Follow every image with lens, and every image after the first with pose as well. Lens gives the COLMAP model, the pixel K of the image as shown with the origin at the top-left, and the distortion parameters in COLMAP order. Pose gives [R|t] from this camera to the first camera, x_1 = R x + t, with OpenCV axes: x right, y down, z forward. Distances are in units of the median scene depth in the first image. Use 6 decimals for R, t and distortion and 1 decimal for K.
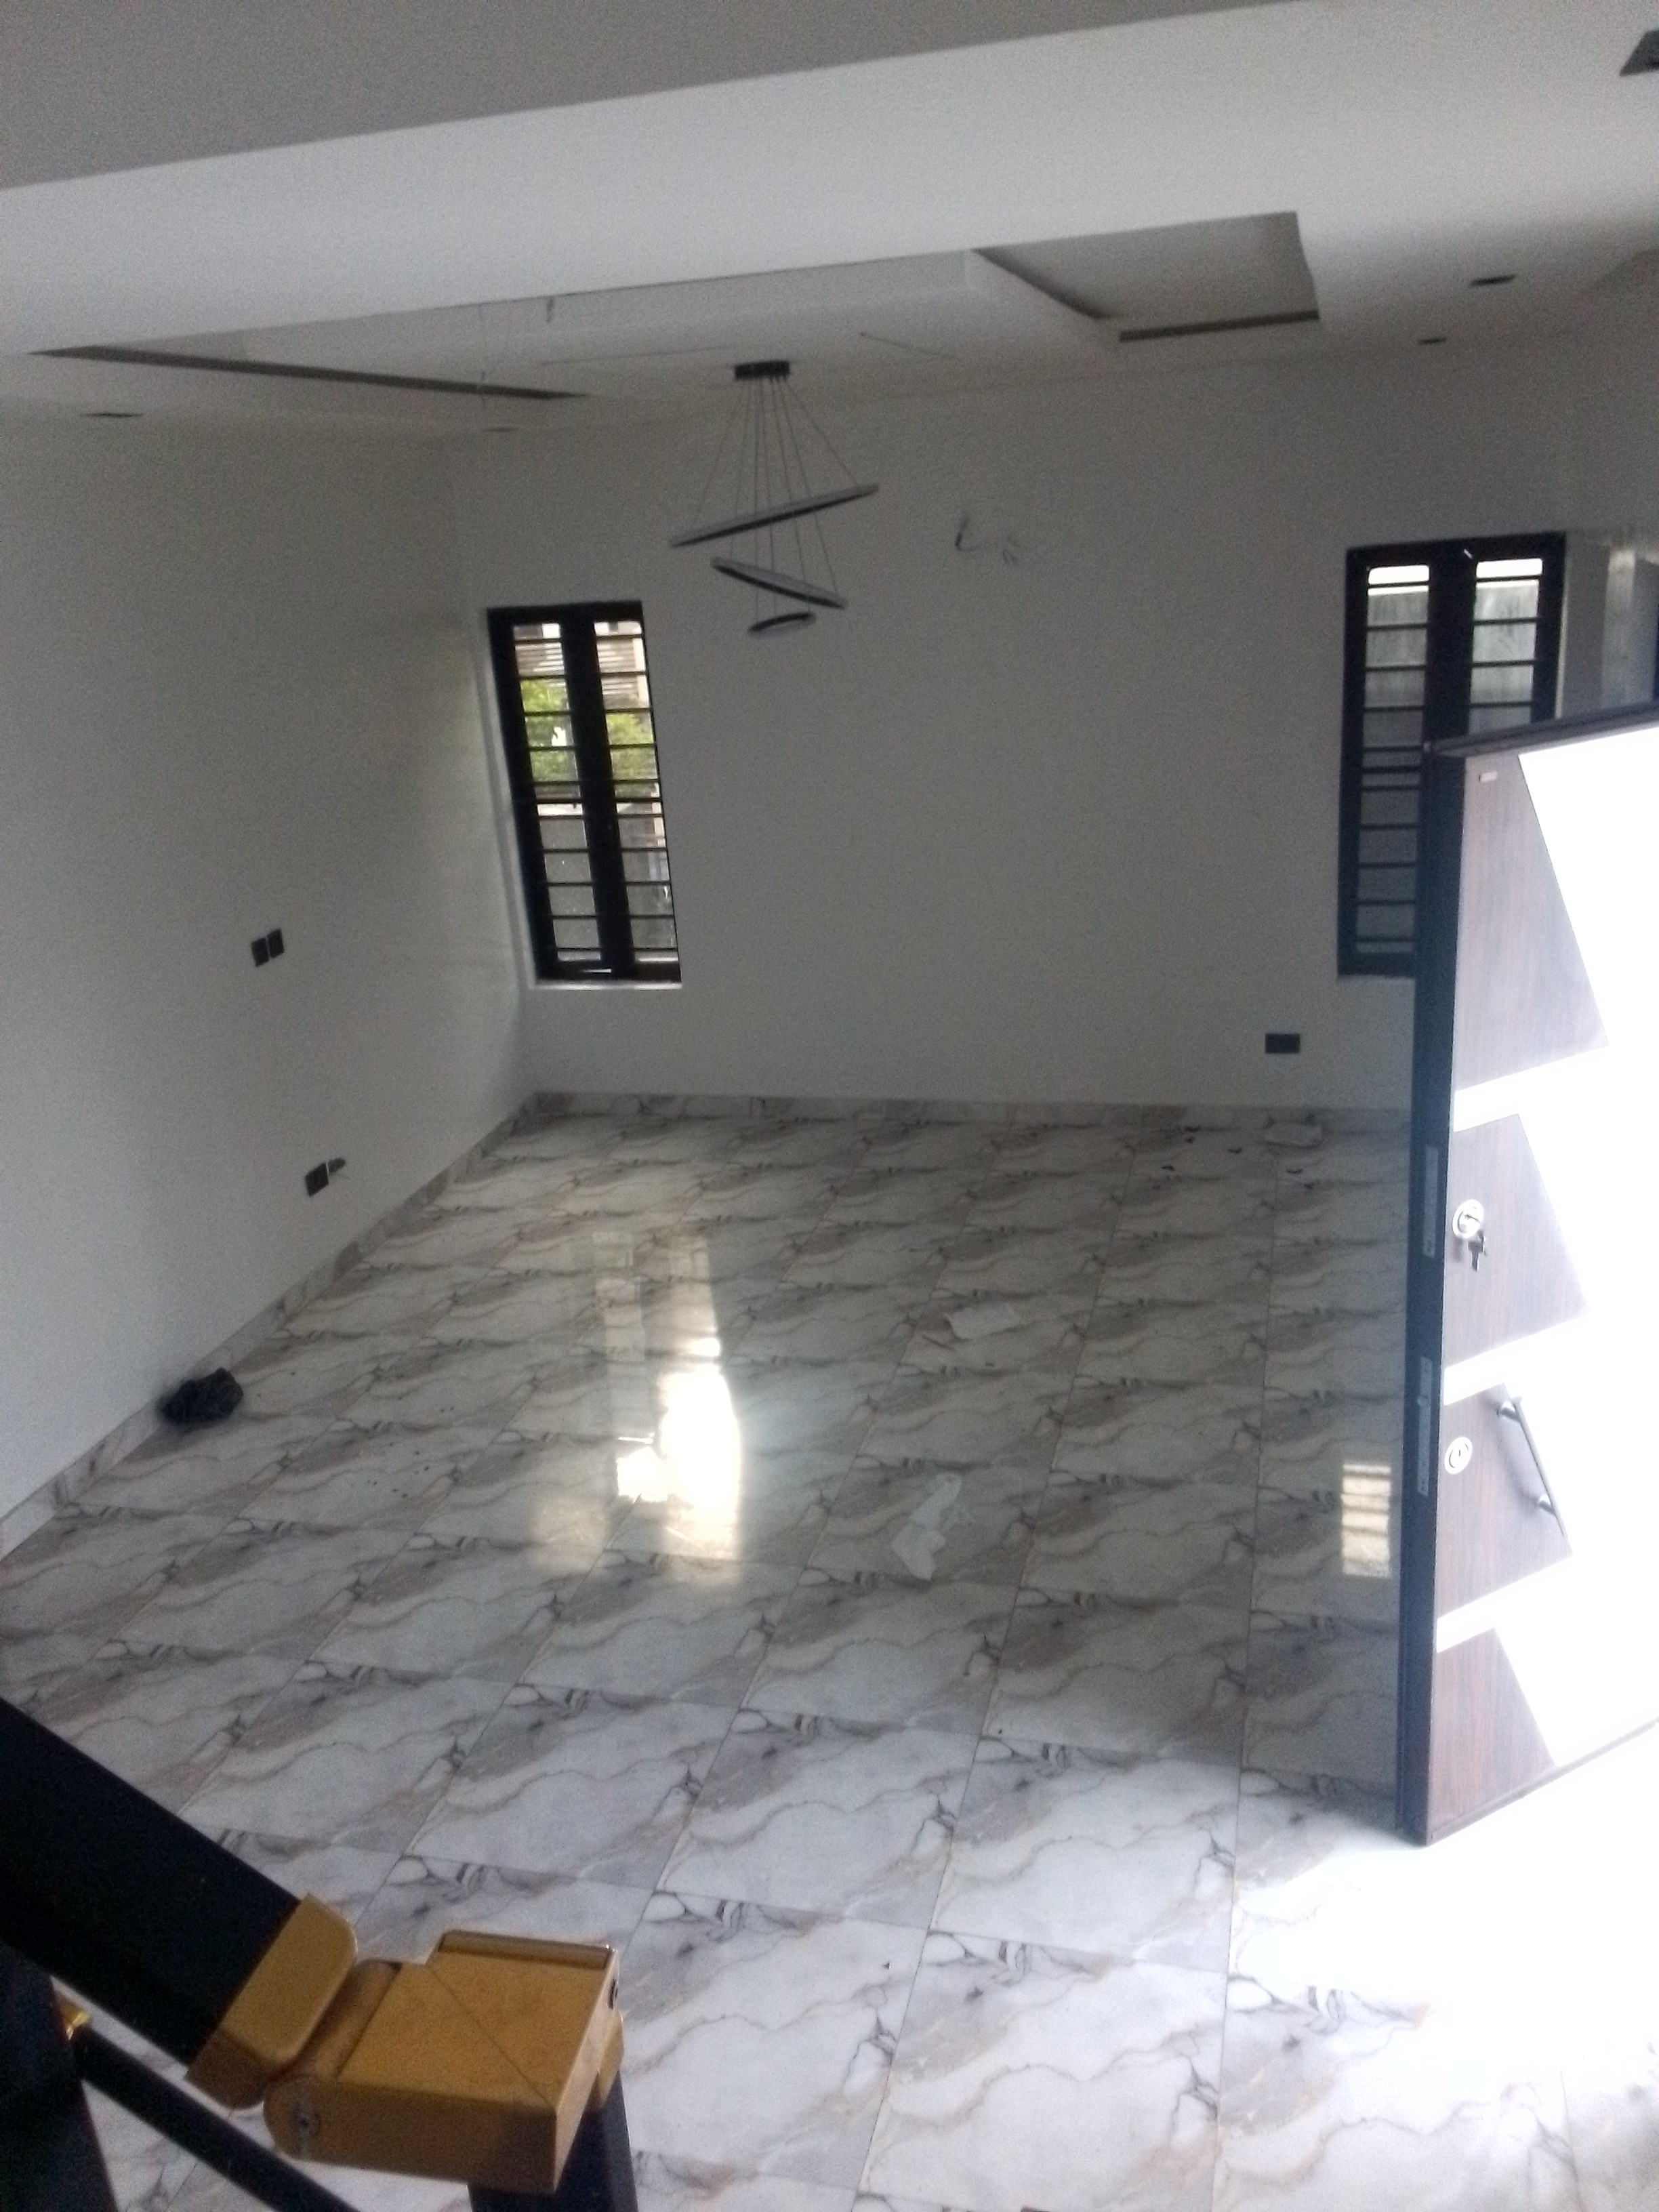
lens RADIAL K [[1715.4, 0, 834.2], [0, 1715.4, 1108.8], [0, 0, 1]] dist [0.056946, -0.101695]
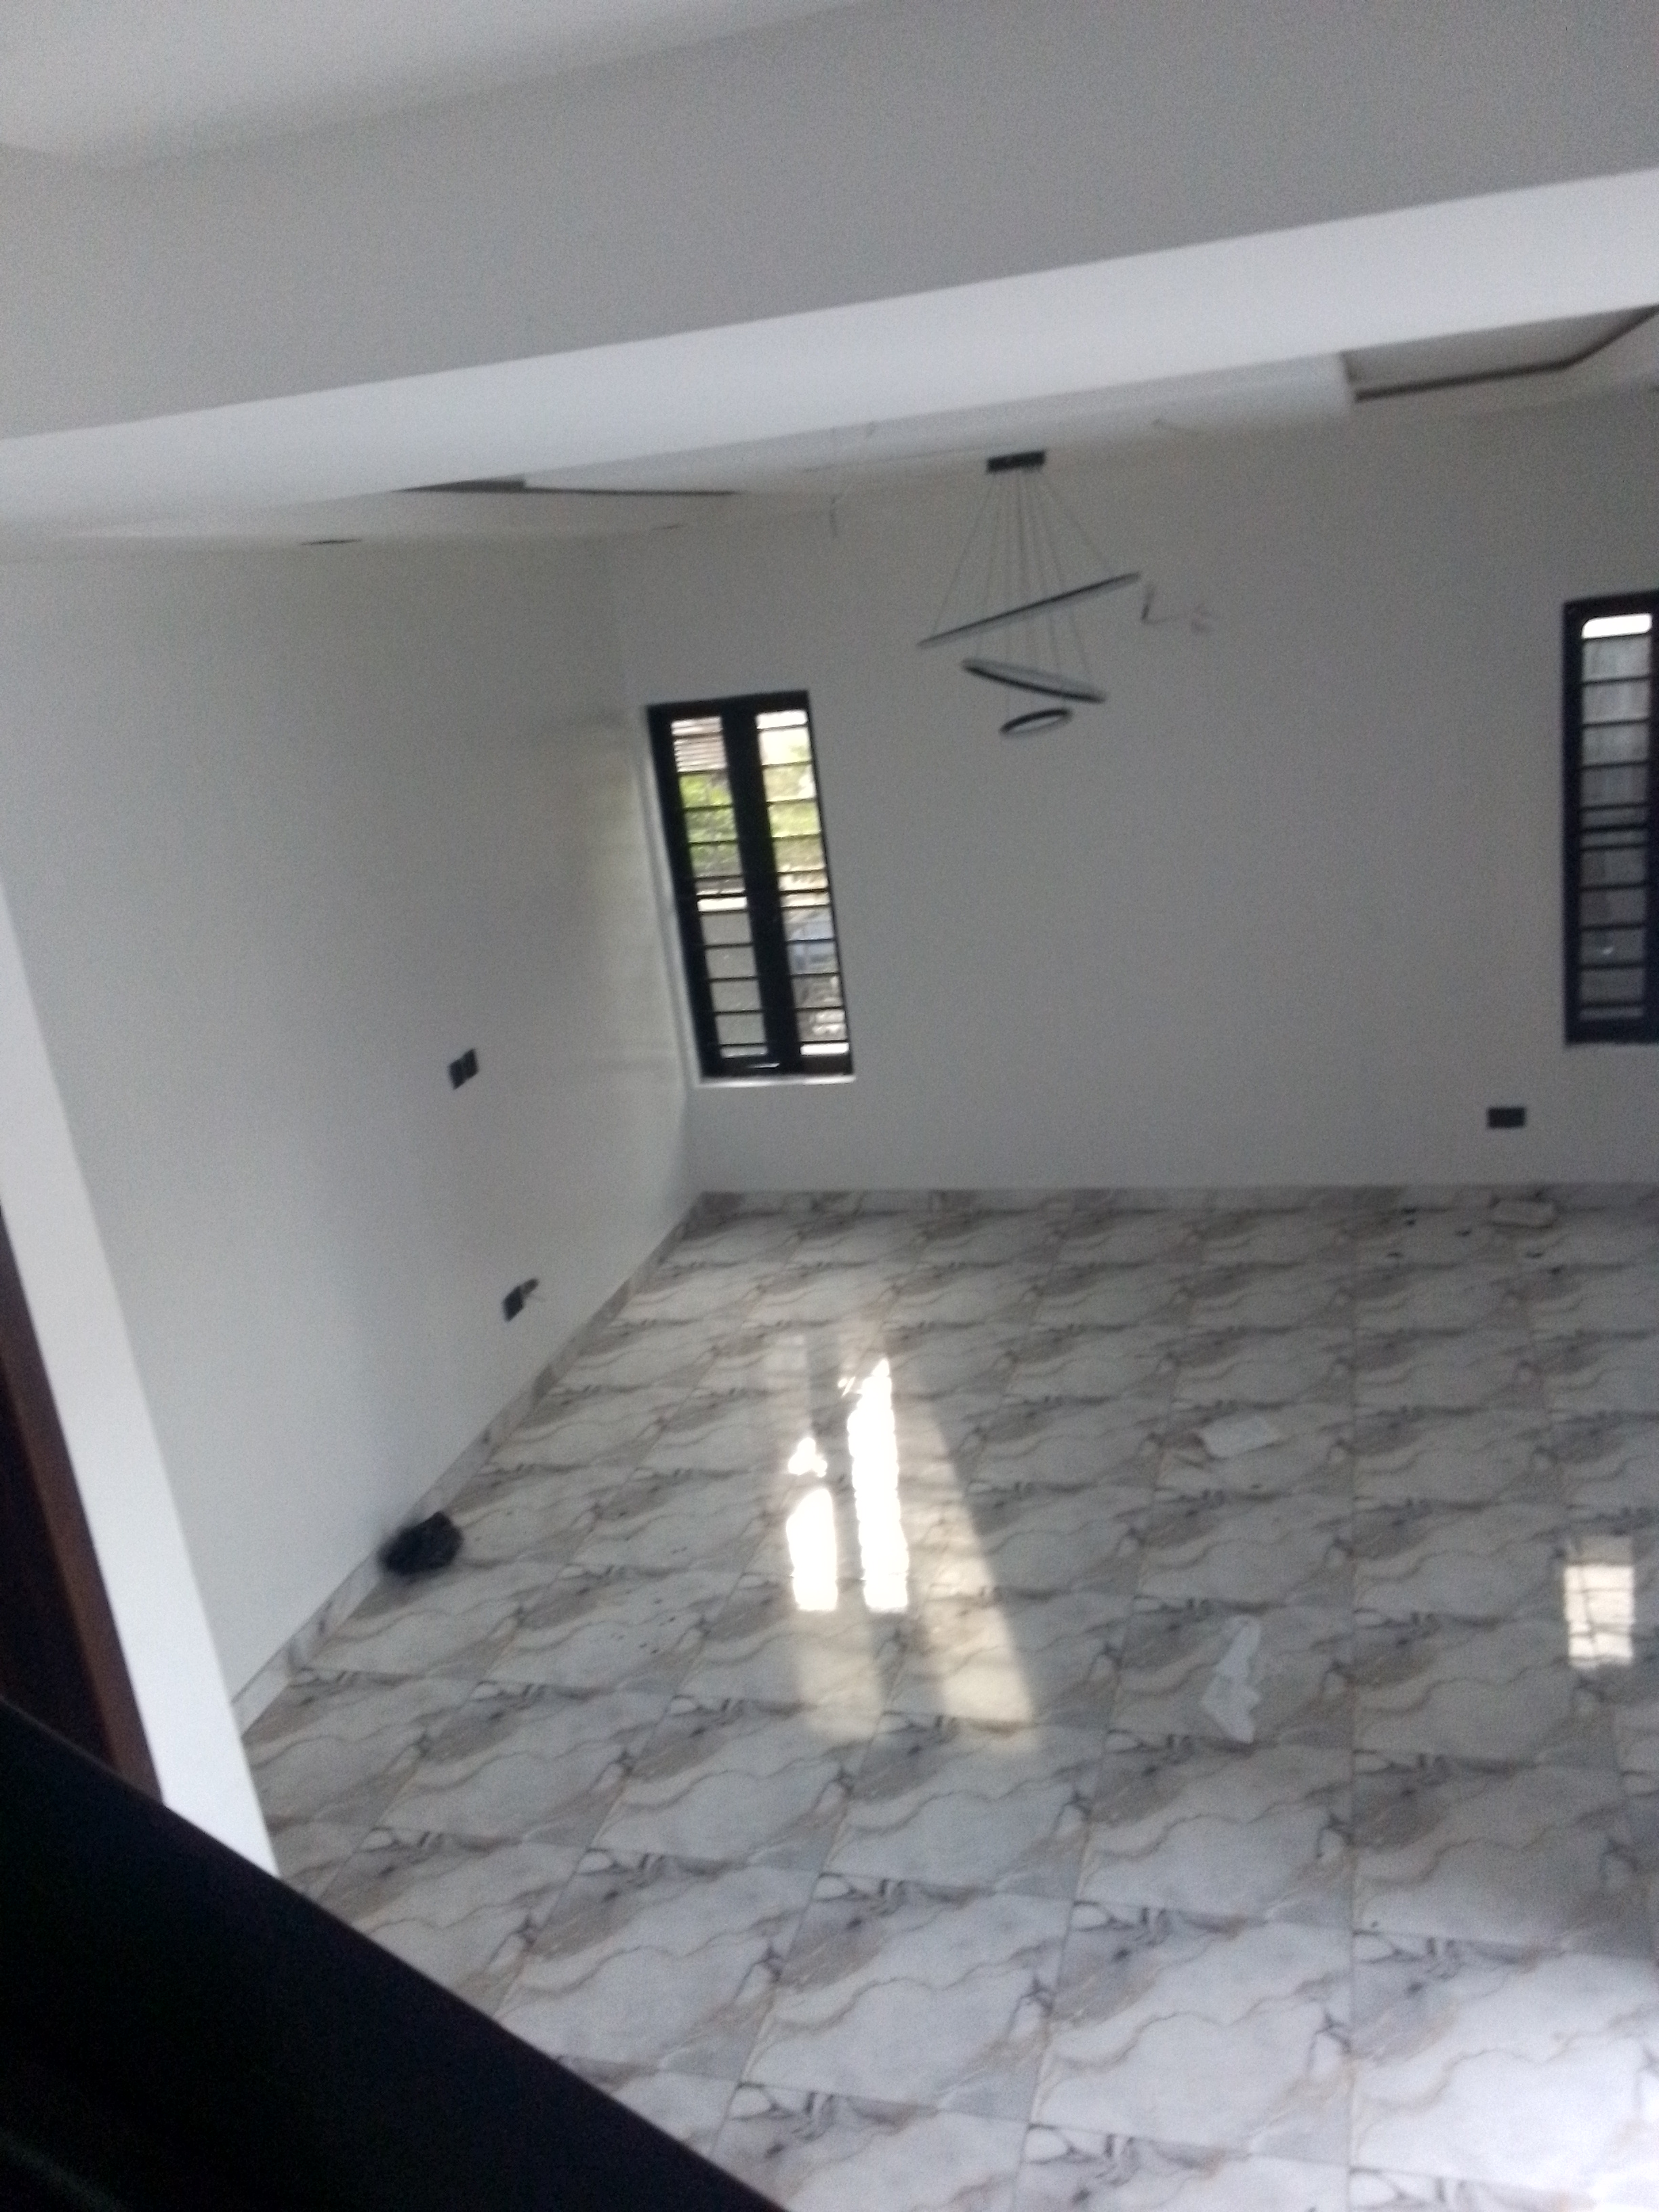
lens RADIAL K [[1715.4, 0, 815.1], [0, 1715.4, 1098.6], [0, 0, 1]] dist [0.056946, -0.101695]
pose [[0.998457, -0.041227, -0.037189, -0.101924], [0.039951, 0.998608, -0.034427, -0.037876], [0.038557, 0.032888, 0.998715, 0.044517]]
